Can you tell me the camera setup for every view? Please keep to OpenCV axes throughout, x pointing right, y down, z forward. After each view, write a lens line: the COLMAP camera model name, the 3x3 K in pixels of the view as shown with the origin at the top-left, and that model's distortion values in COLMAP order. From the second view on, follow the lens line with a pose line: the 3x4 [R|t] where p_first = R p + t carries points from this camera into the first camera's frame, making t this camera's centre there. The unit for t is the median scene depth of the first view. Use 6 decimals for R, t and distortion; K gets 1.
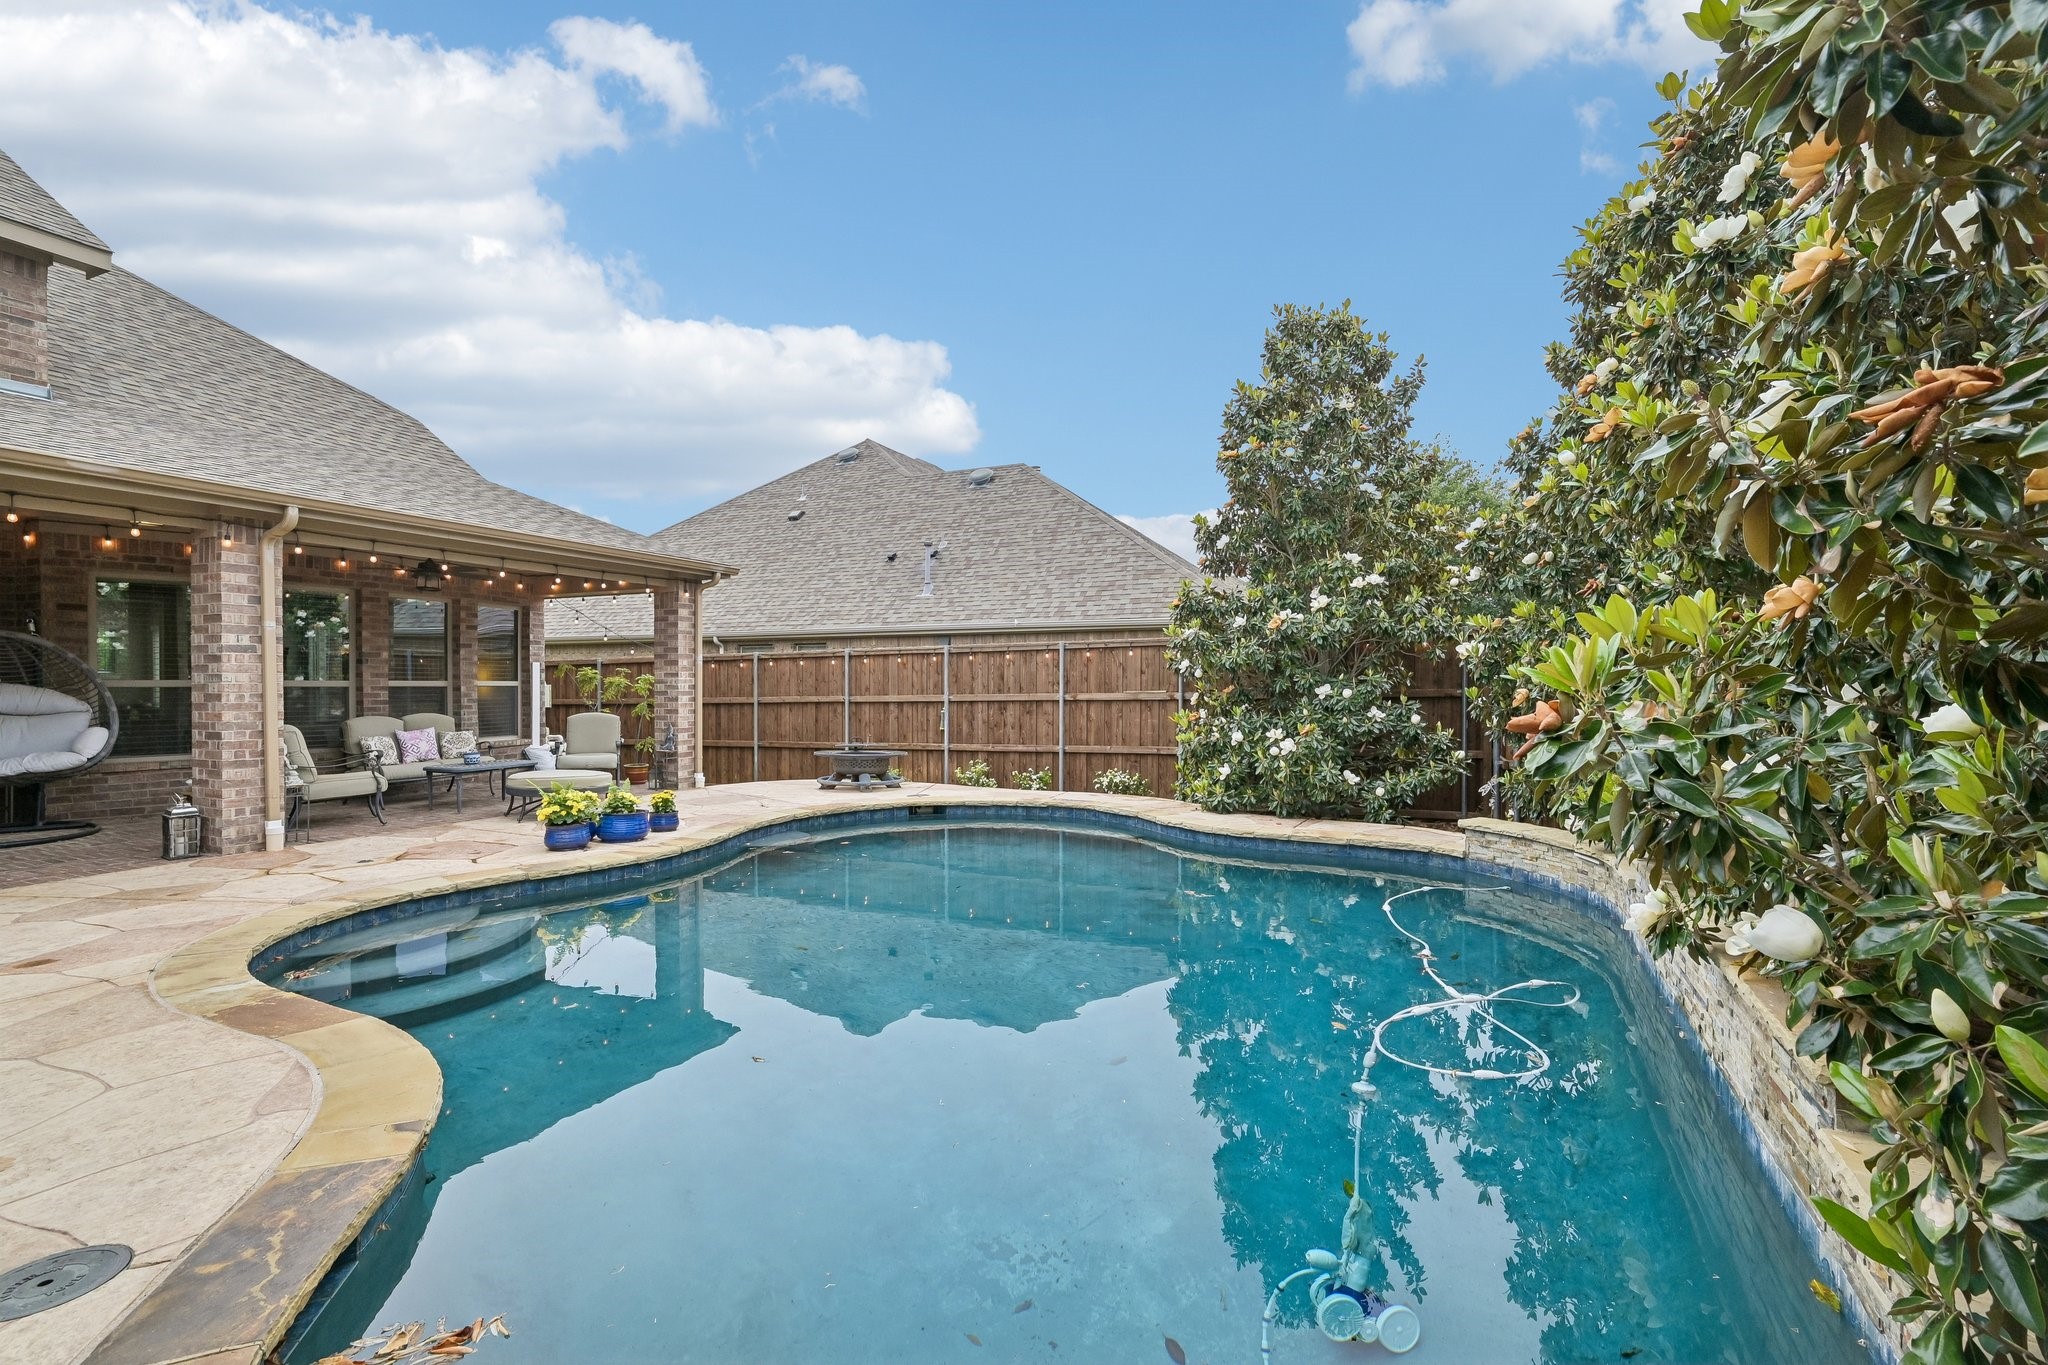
lens RADIAL K [[913.9, 0, 1035.5], [0, 913.9, 692.5], [0, 0, 1]] dist [-0.000259, 0.001041]
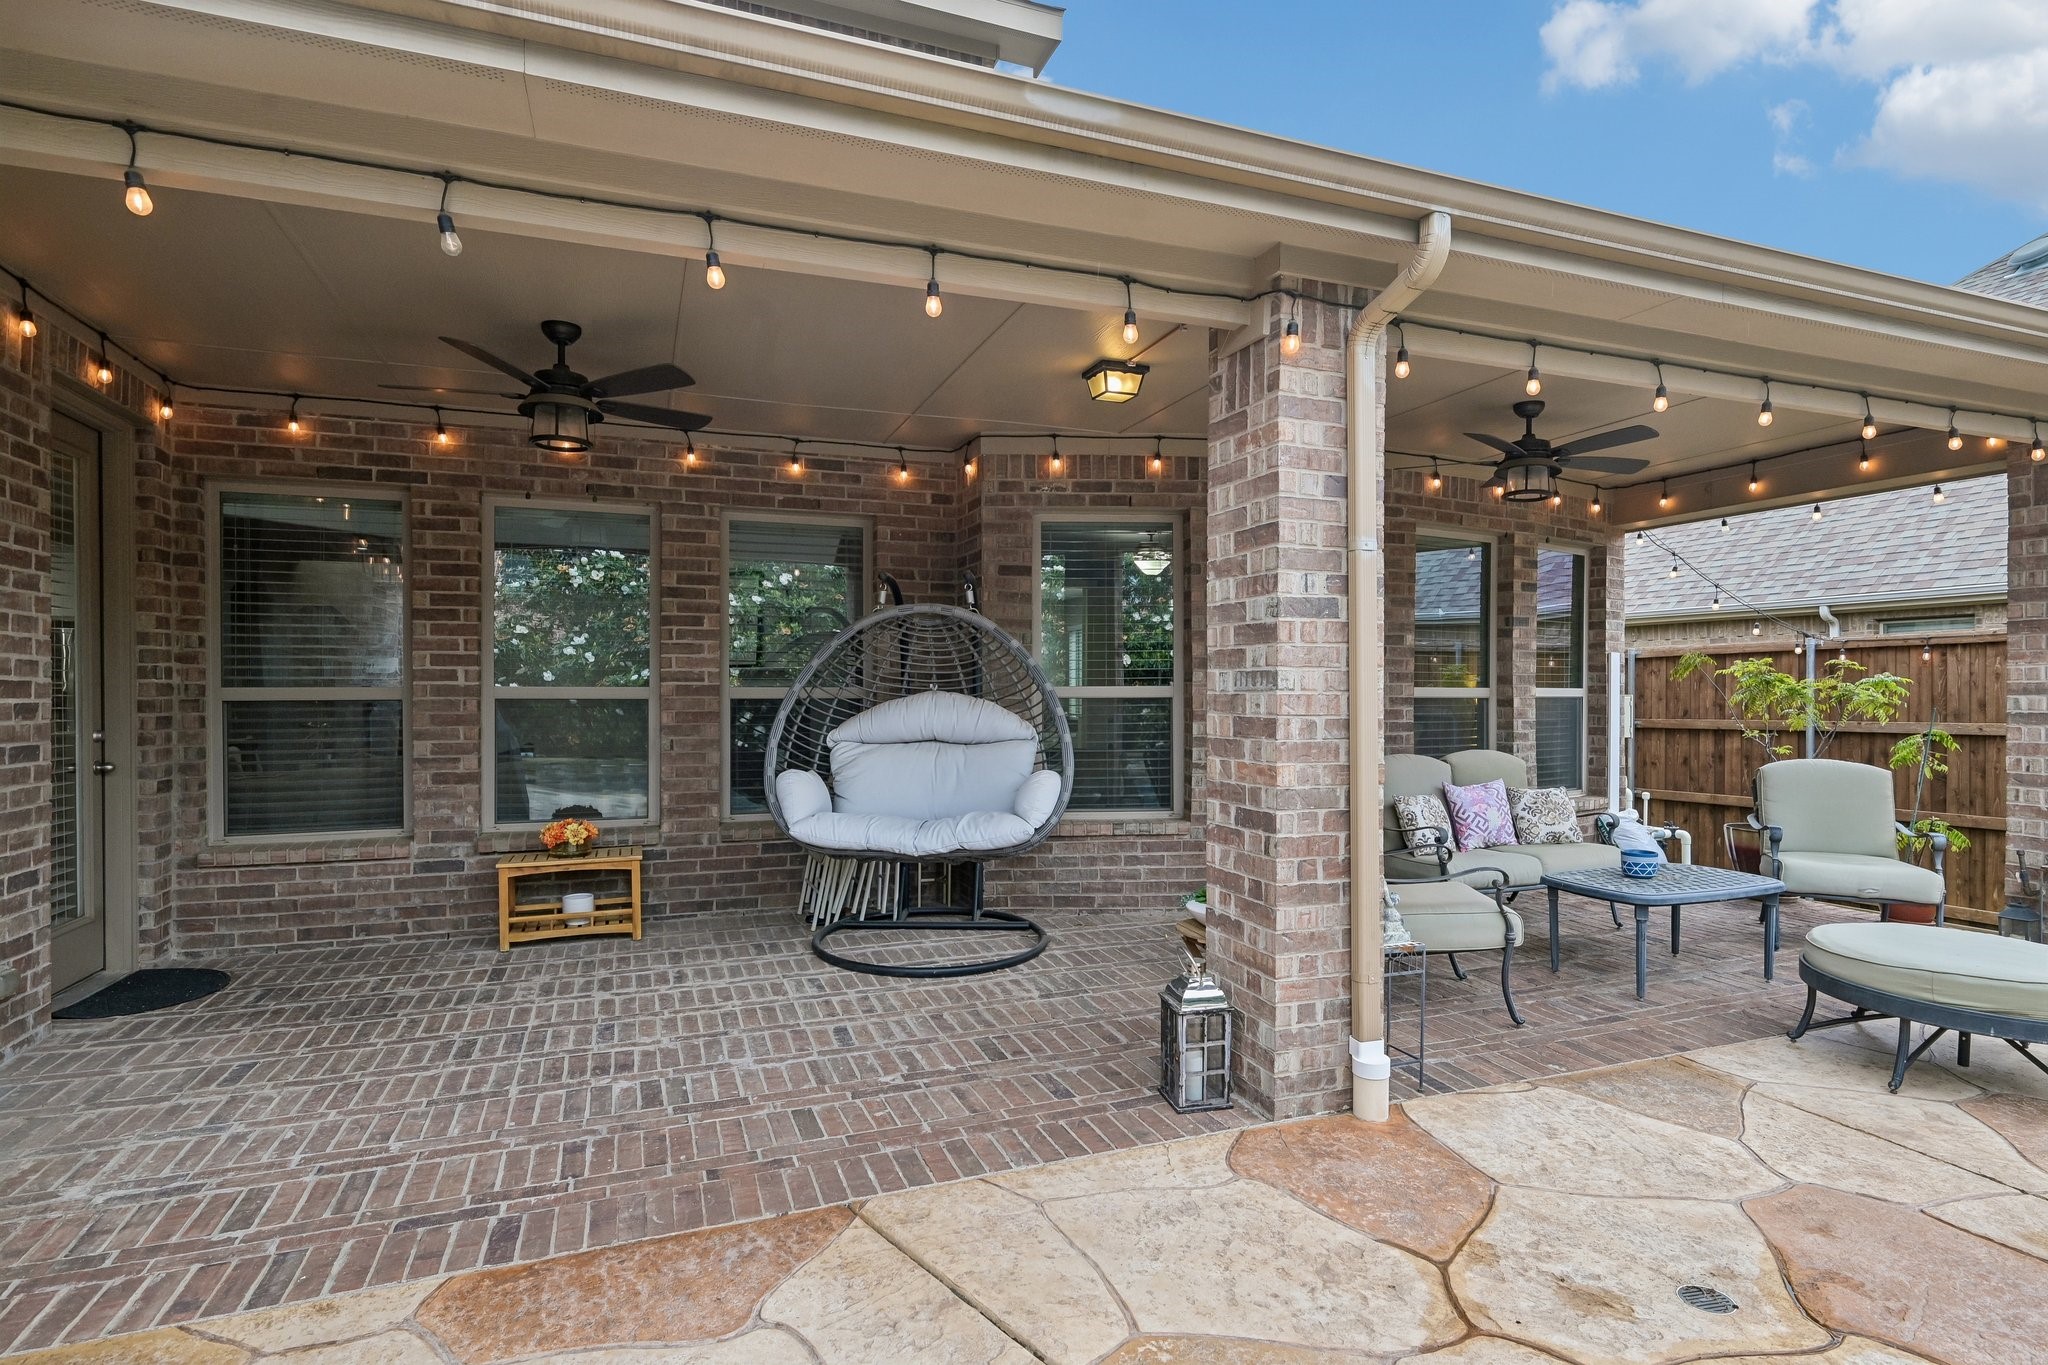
lens RADIAL K [[1038.2, 0, 1029.0], [0, 1038.2, 685.1], [0, 0, 1]] dist [-0.003752, -0.000339]
pose [[0.706677, -0.002228, -0.707533, -0.587442], [-0.008623, 0.999894, -0.011761, -0.006699], [0.707484, 0.014412, 0.706582, 0.546253]]
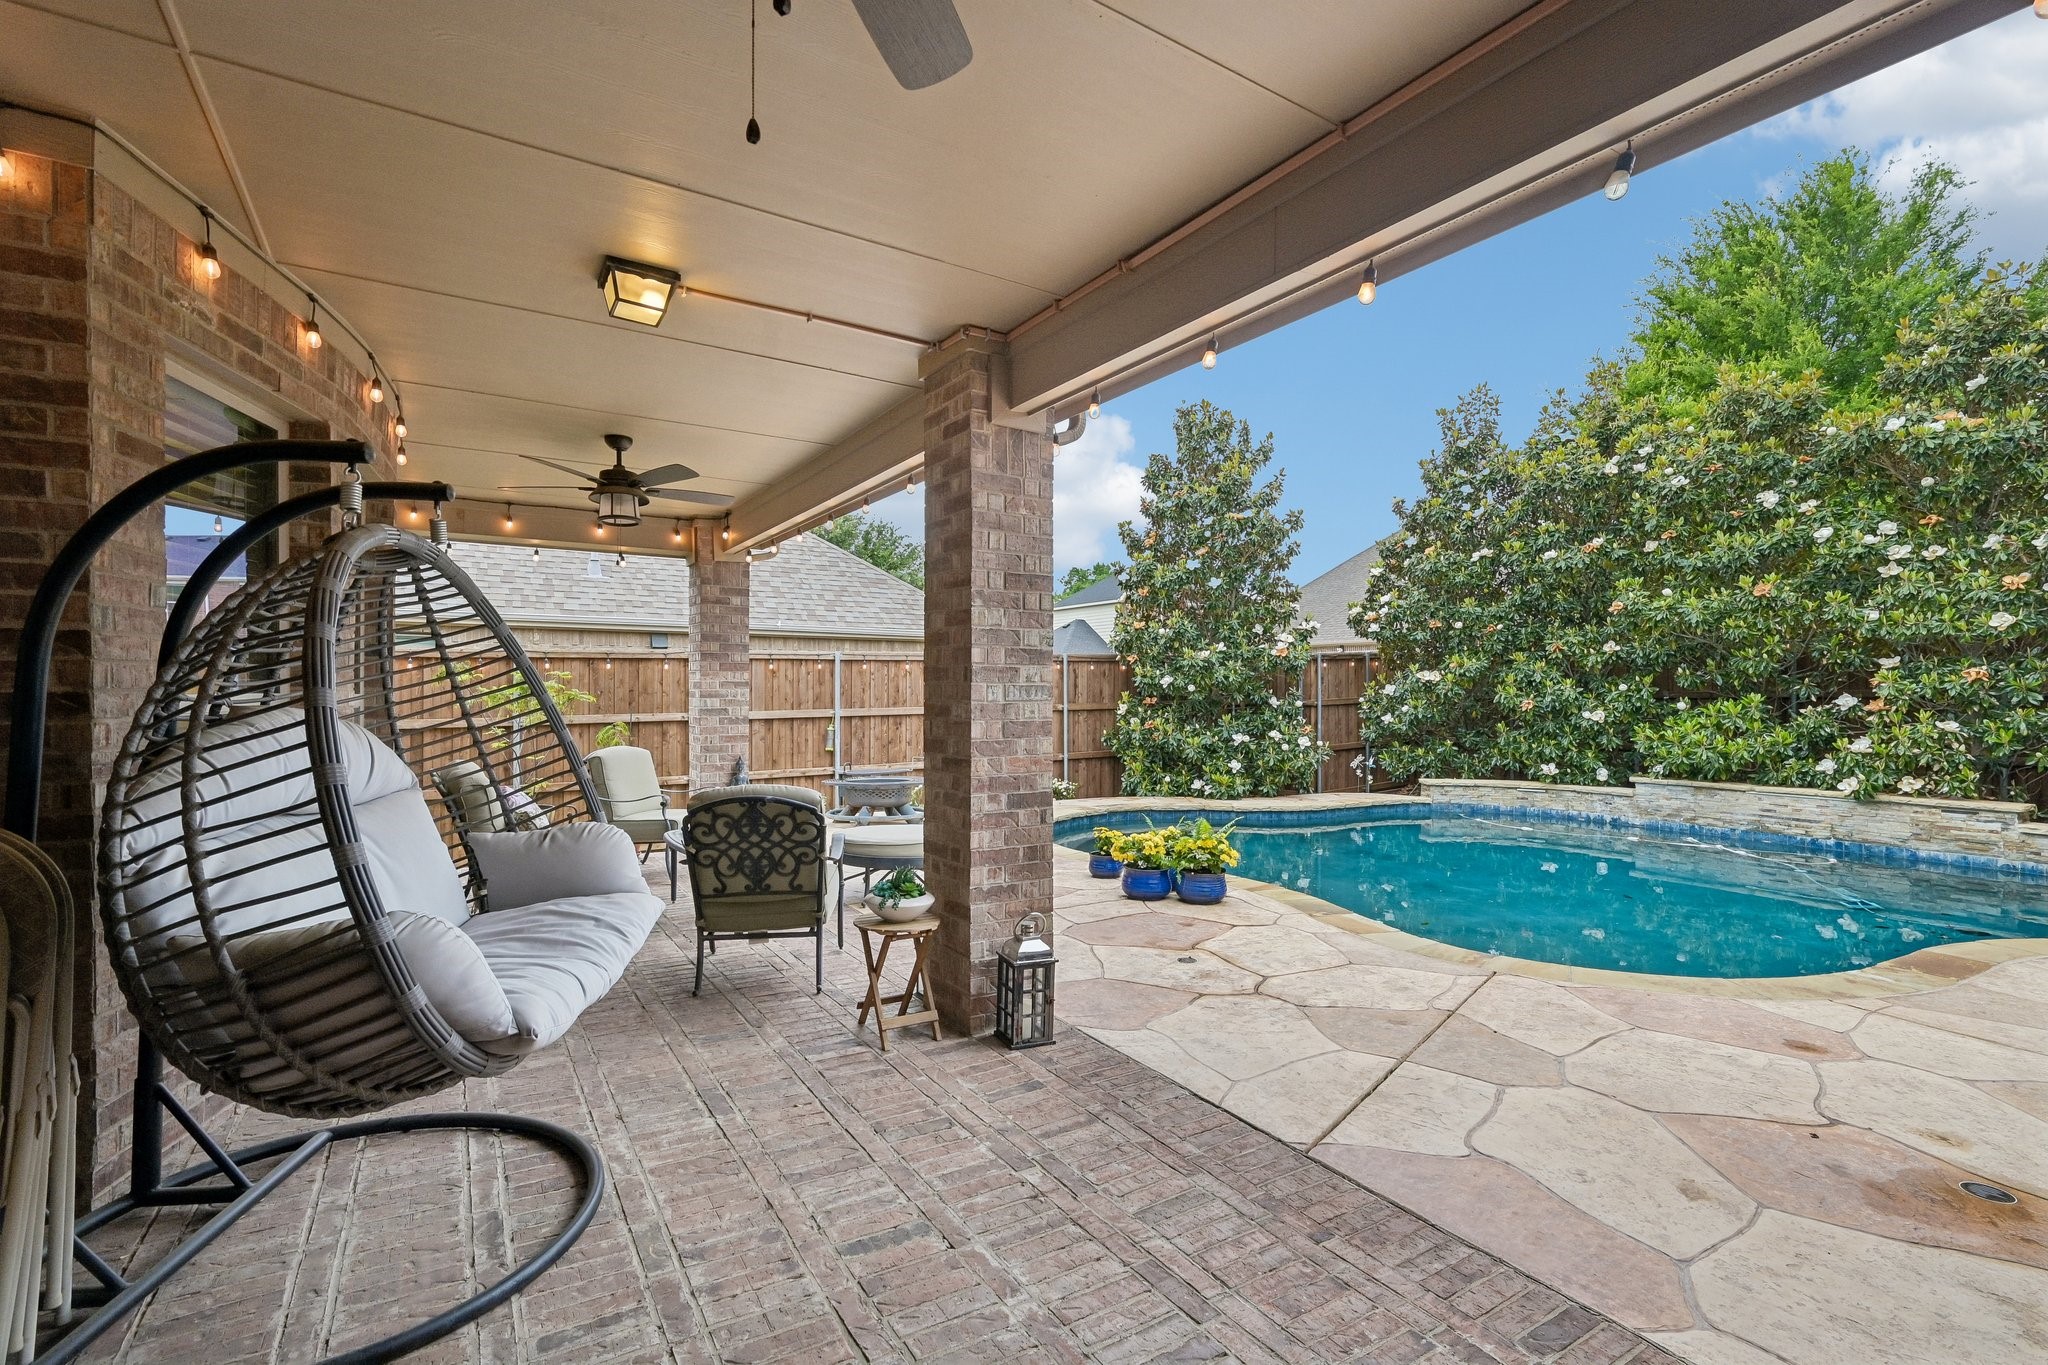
lens RADIAL K [[913.9, 0, 1030.5], [0, 913.9, 679.2], [0, 0, 1]] dist [-0.000259, 0.001041]
pose [[0.554239, 0.014496, 0.832231, -1.219174], [0.004757, 0.999777, -0.020583, -0.011561], [-0.832344, 0.015367, 0.554046, 0.640173]]
